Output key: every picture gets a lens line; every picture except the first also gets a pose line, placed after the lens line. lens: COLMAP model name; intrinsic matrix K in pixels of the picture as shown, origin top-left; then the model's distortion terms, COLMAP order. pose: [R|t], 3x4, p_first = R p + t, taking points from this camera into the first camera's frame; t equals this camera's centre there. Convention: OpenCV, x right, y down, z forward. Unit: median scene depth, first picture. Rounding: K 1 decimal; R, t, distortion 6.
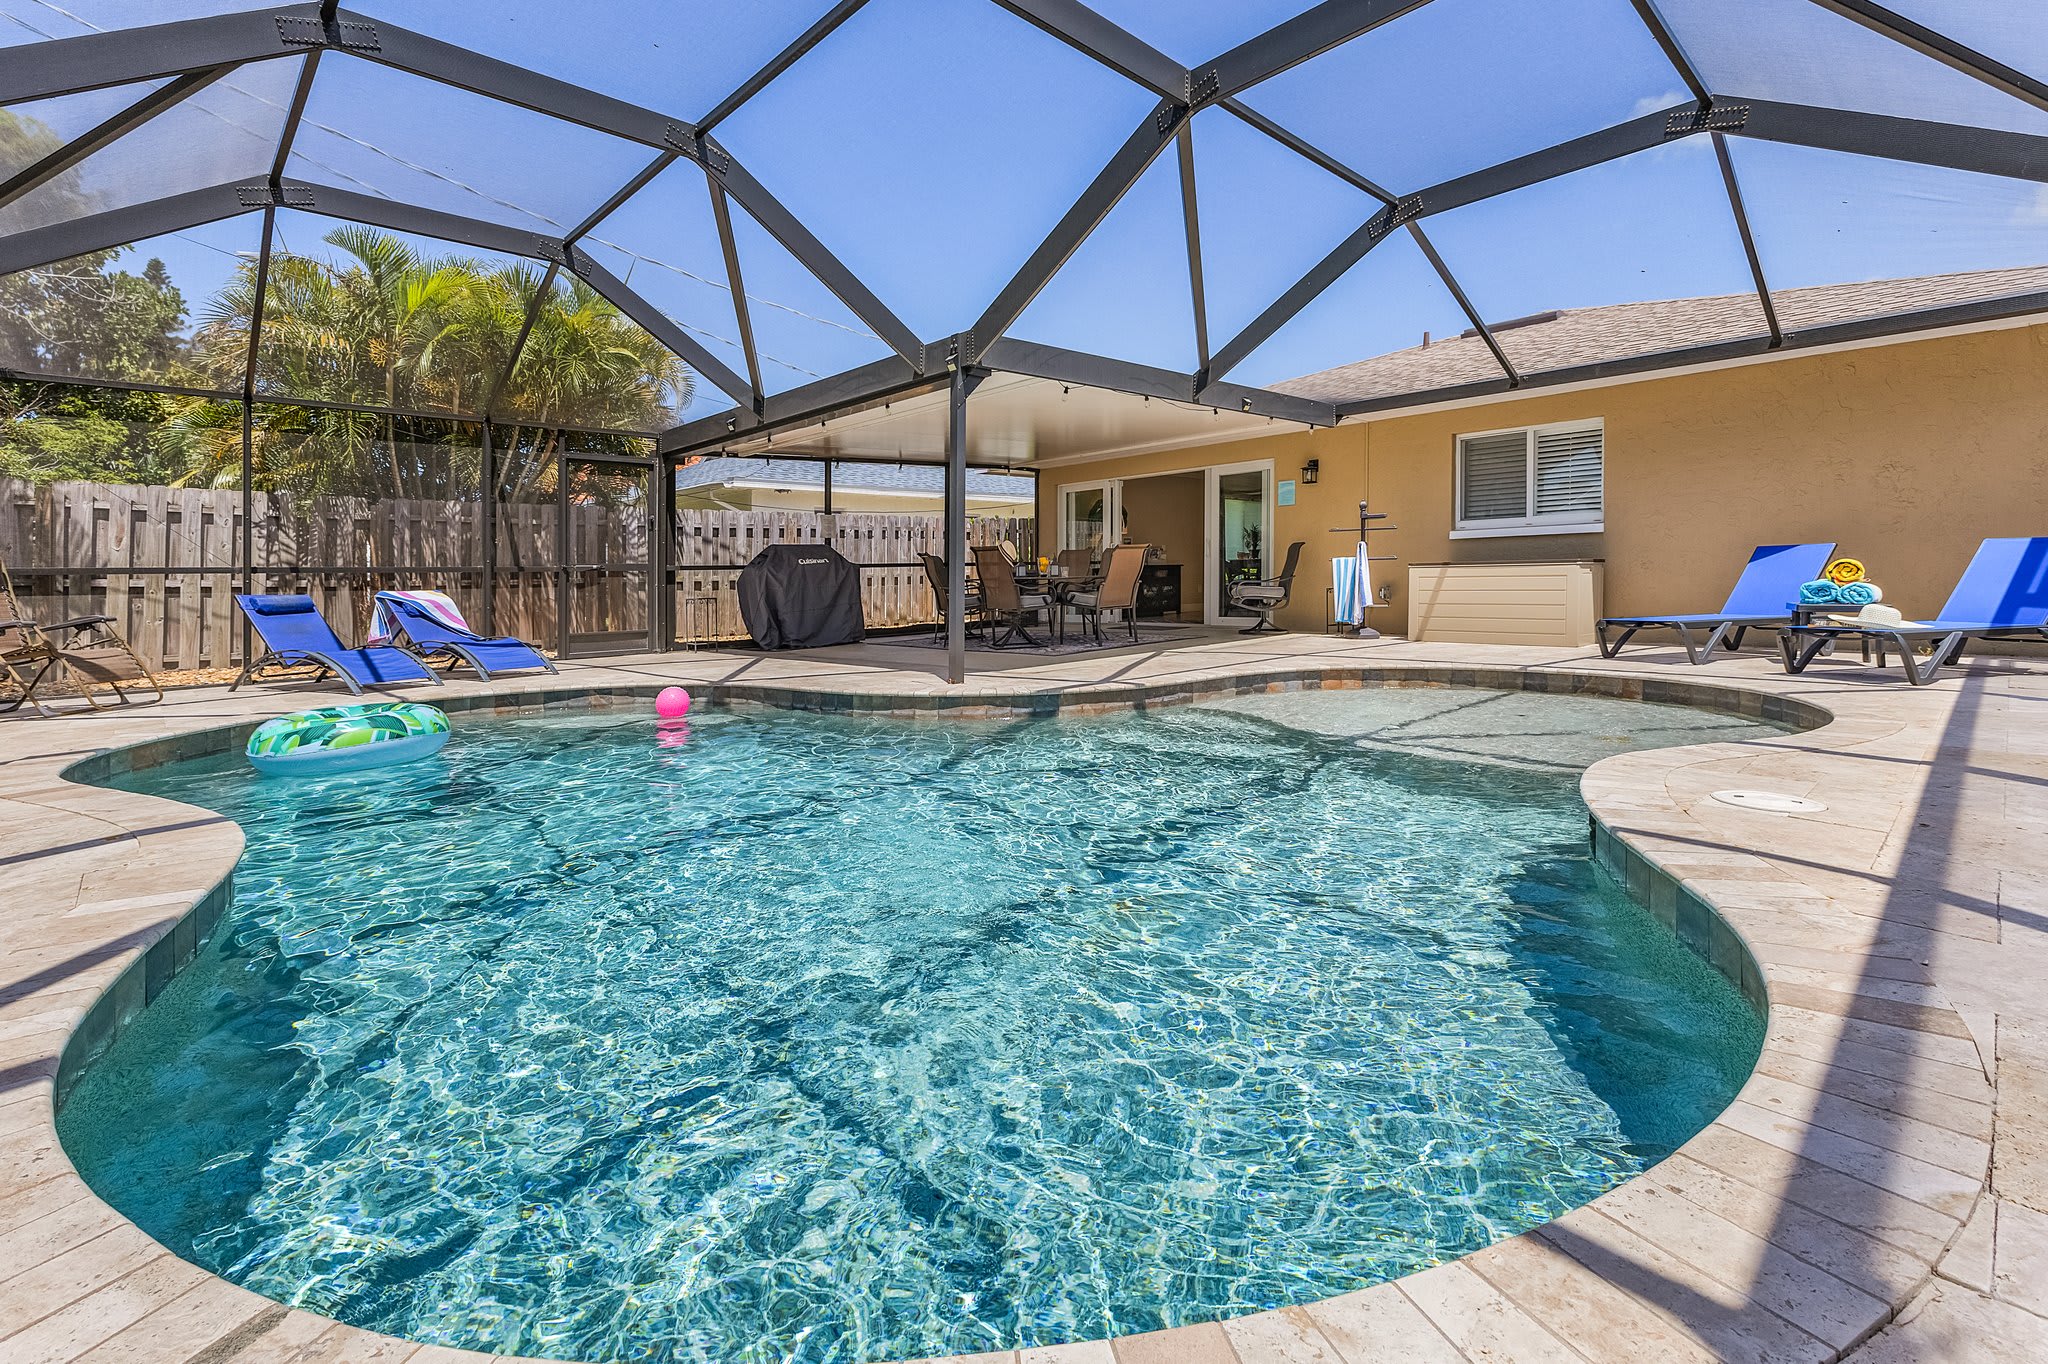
lens RADIAL K [[919.0, 0, 1017.2], [0, 919.0, 594.3], [0, 0, 1]] dist [0.011365, -0.000701]
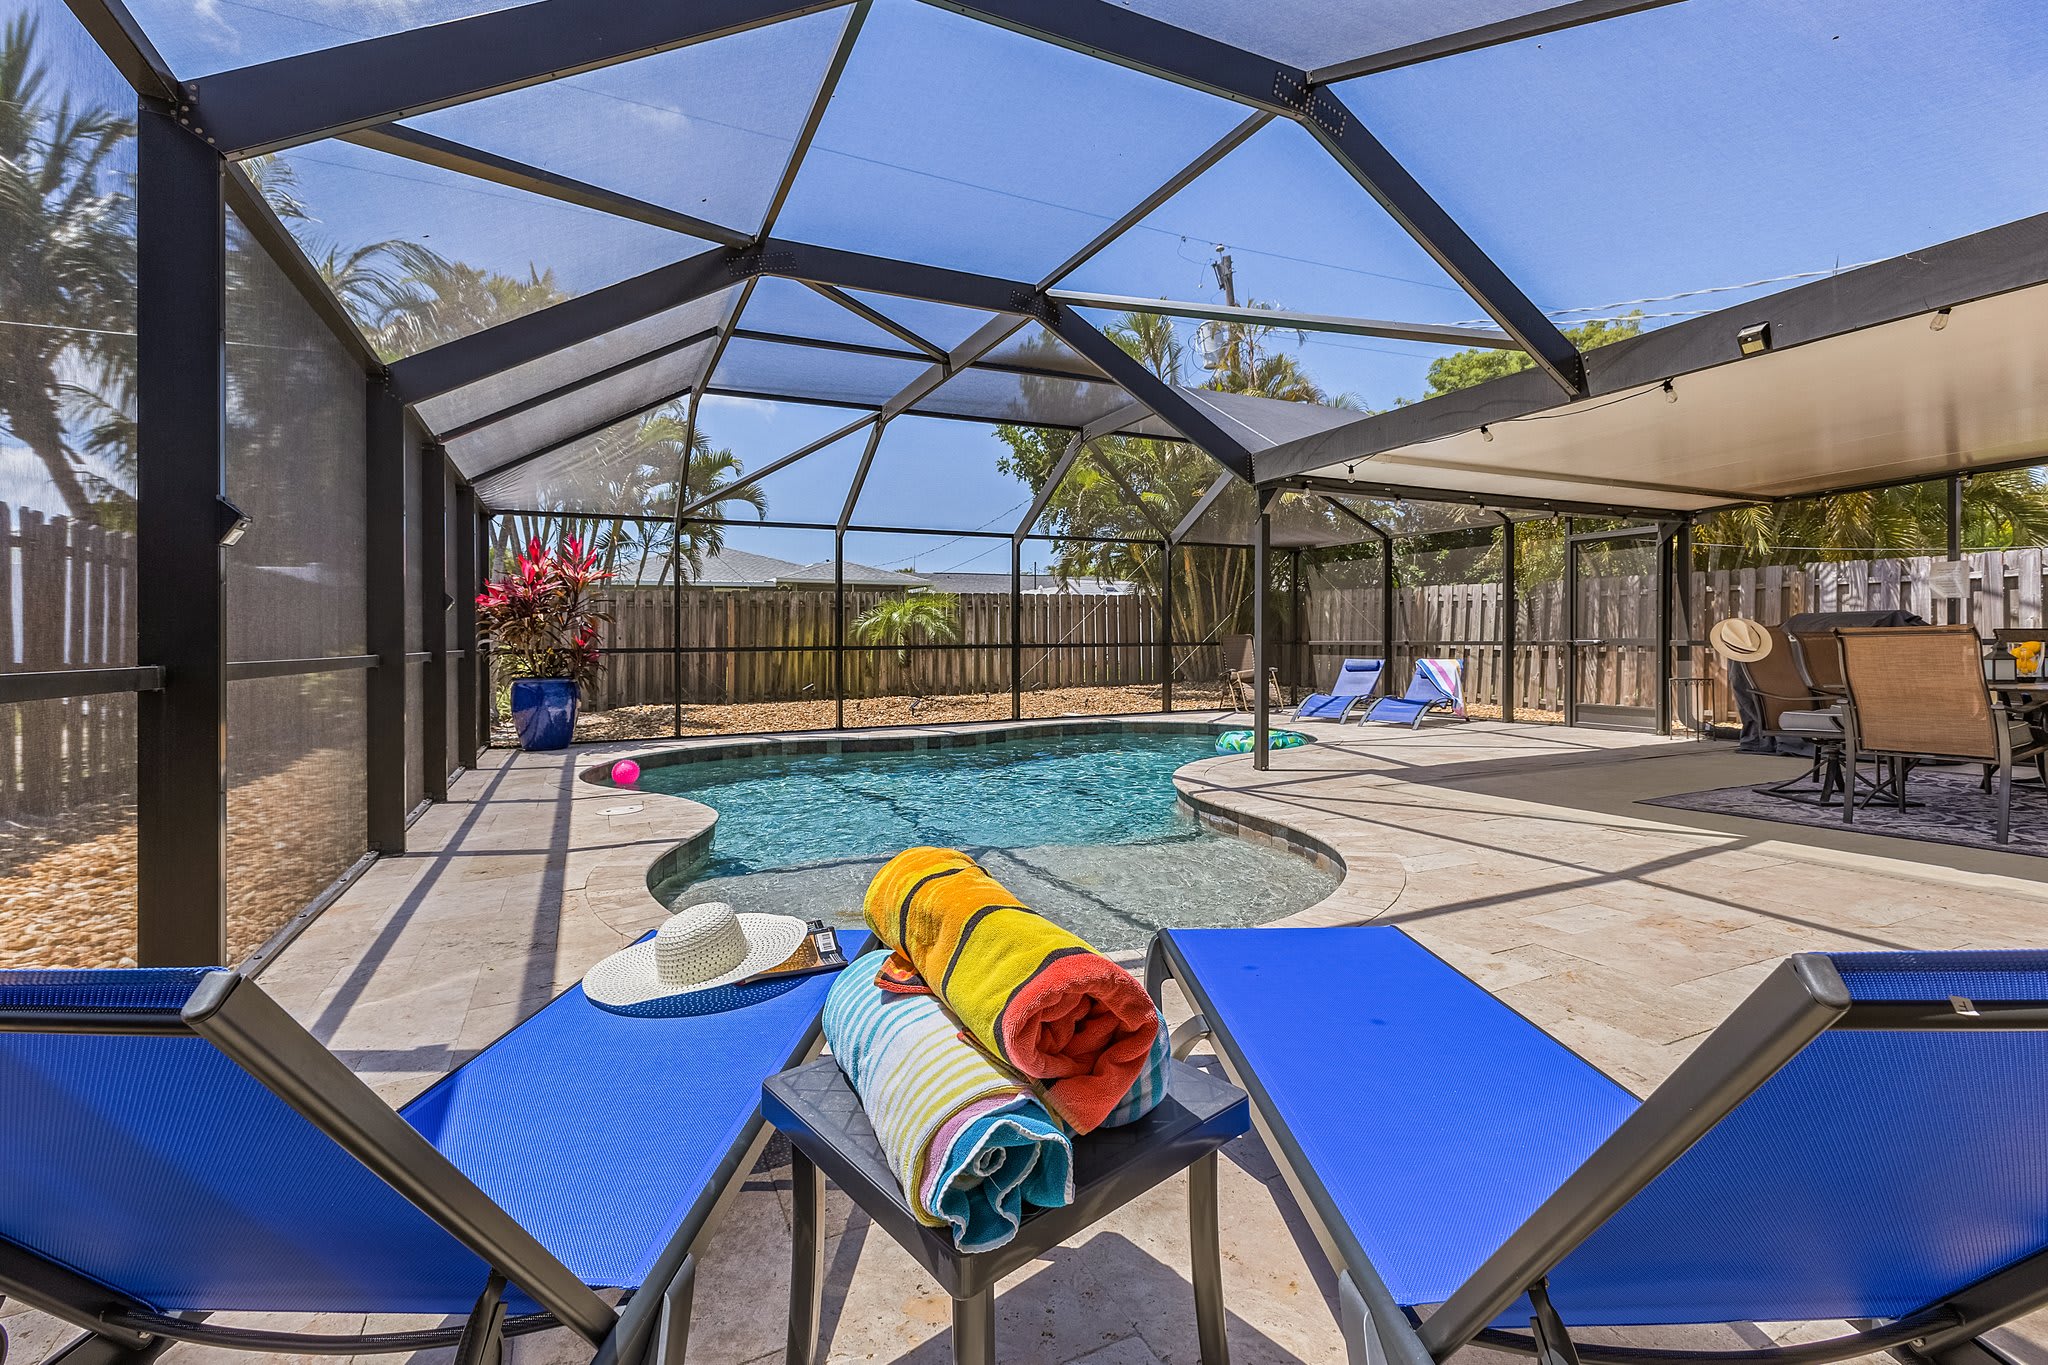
lens RADIAL K [[904.8, 0, 1026.4], [0, 904.8, 623.8], [0, 0, 1]] dist [0.016474, 0.000027]
pose [[-0.294149, 0.006157, -0.955740, 0.740880], [0.002228, 0.999981, 0.005756, -0.060517], [0.955757, -0.000436, -0.294157, 0.735127]]
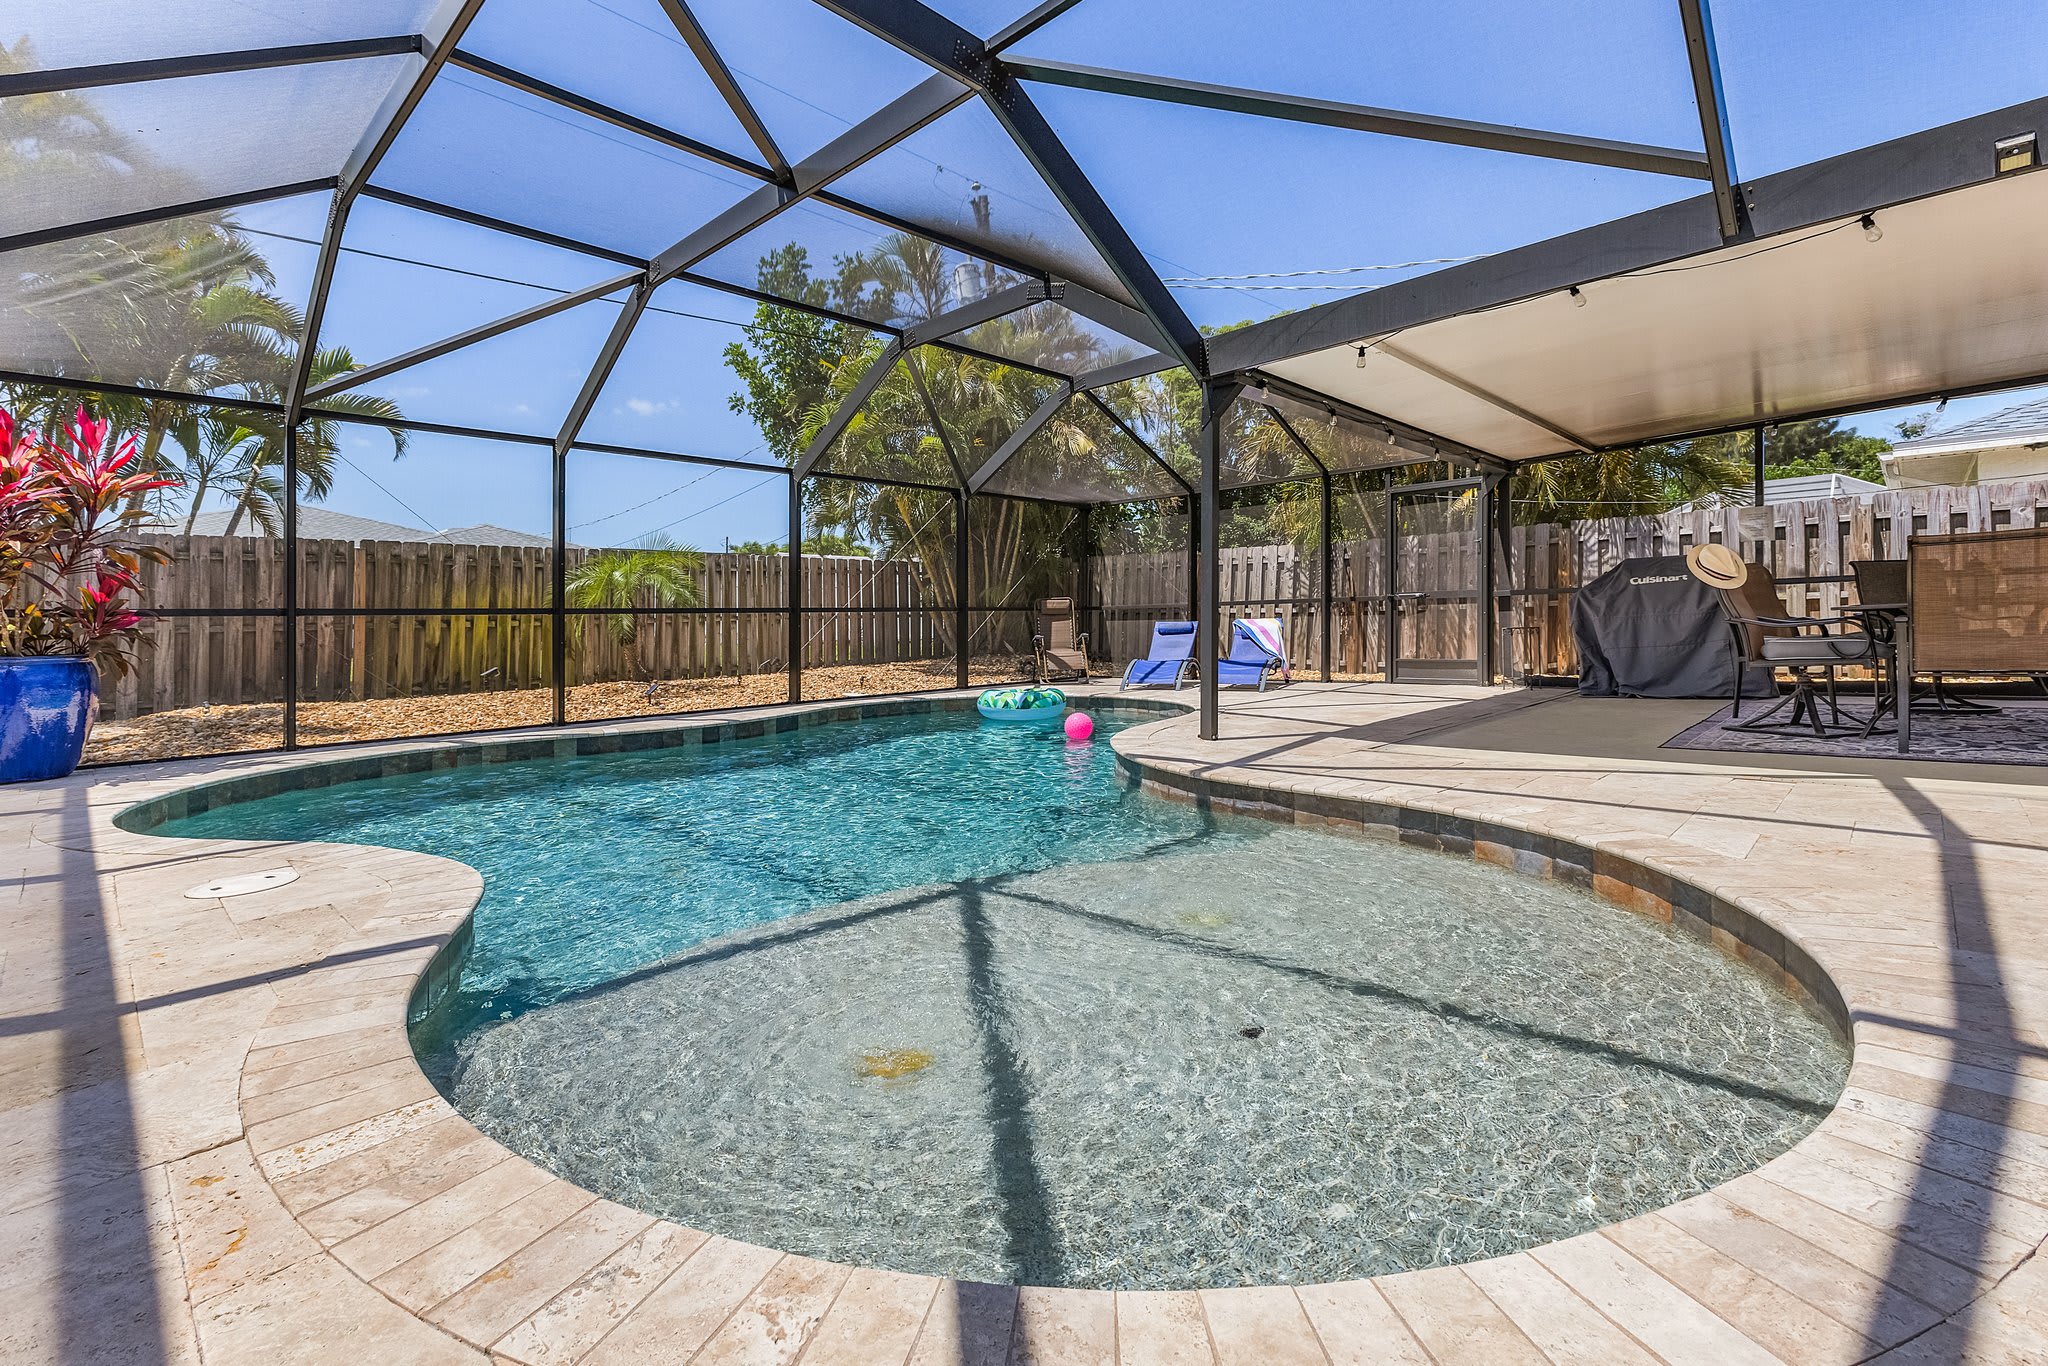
lens RADIAL K [[919.0, 0, 1017.2], [0, 919.0, 595.3], [0, 0, 1]] dist [0.011365, -0.000701]
pose [[0.047500, -0.011699, -0.998803, 0.566845], [0.009740, 0.999889, -0.011248, -0.023998], [0.998824, -0.009194, 0.047609, 0.544812]]
